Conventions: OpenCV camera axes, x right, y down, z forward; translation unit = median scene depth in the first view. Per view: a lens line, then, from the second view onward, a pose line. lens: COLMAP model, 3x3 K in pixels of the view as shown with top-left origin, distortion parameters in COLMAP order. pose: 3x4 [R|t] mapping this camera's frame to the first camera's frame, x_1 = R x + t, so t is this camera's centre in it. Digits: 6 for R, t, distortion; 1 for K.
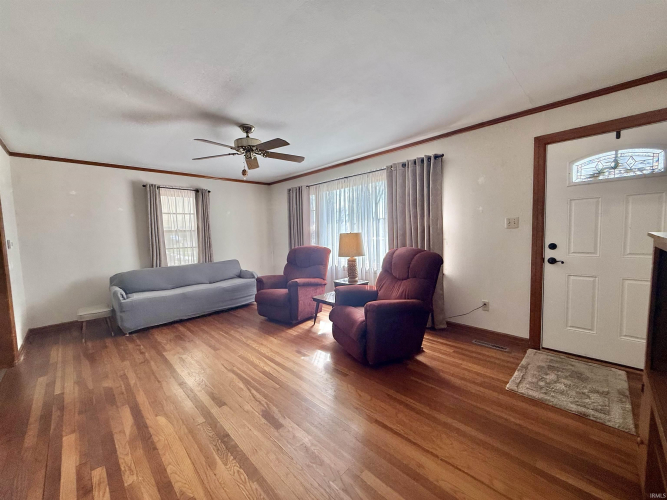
lens RADIAL K [[265.0, 0, 331.2], [0, 265.0, 251.7], [0, 0, 1]] dist [-0.001634, 0.000443]
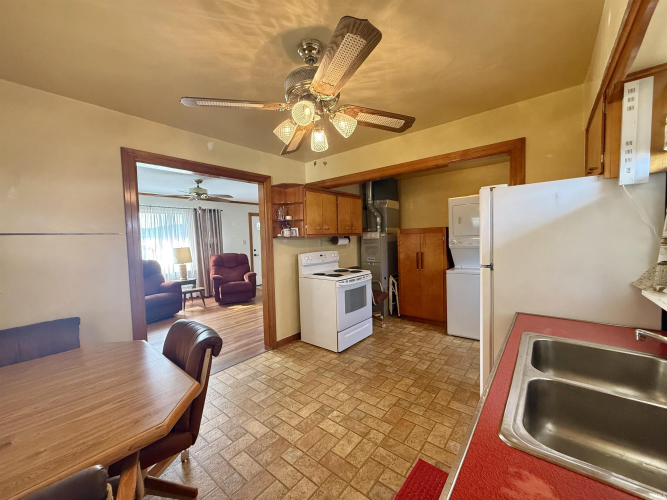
lens RADIAL K [[265.0, 0, 331.7], [0, 265.0, 250.2], [0, 0, 1]] dist [-0.001634, 0.000443]
pose [[-0.105783, -0.016376, 0.994254, -2.223032], [0.105658, 0.994019, 0.027614, -0.010787], [-0.988760, 0.107972, -0.103420, 0.458798]]
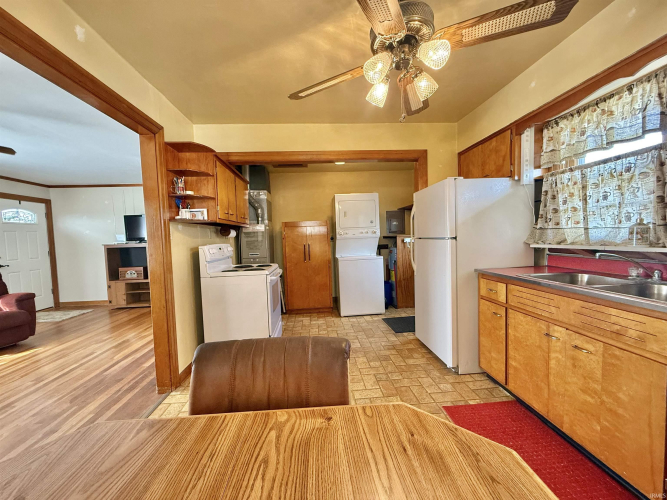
lens RADIAL K [[265.0, 0, 332.6], [0, 265.0, 250.0], [0, 0, 1]] dist [-0.001634, 0.000443]
pose [[-0.762319, 0.023896, 0.646760, -1.871319], [0.105076, 0.990629, 0.087250, 0.009803], [-0.638614, 0.134471, -0.757687, 0.917123]]
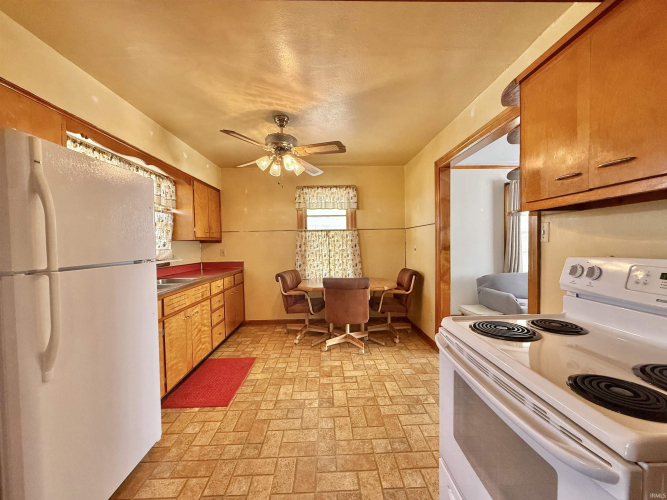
lens RADIAL K [[265.0, 0, 331.6], [0, 265.0, 251.1], [0, 0, 1]] dist [-0.001634, 0.000443]
pose [[0.732828, 0.038577, -0.679320, -0.867203], [-0.056062, 0.998420, -0.003779, 0.043686], [0.678101, 0.040853, 0.733833, -0.154189]]
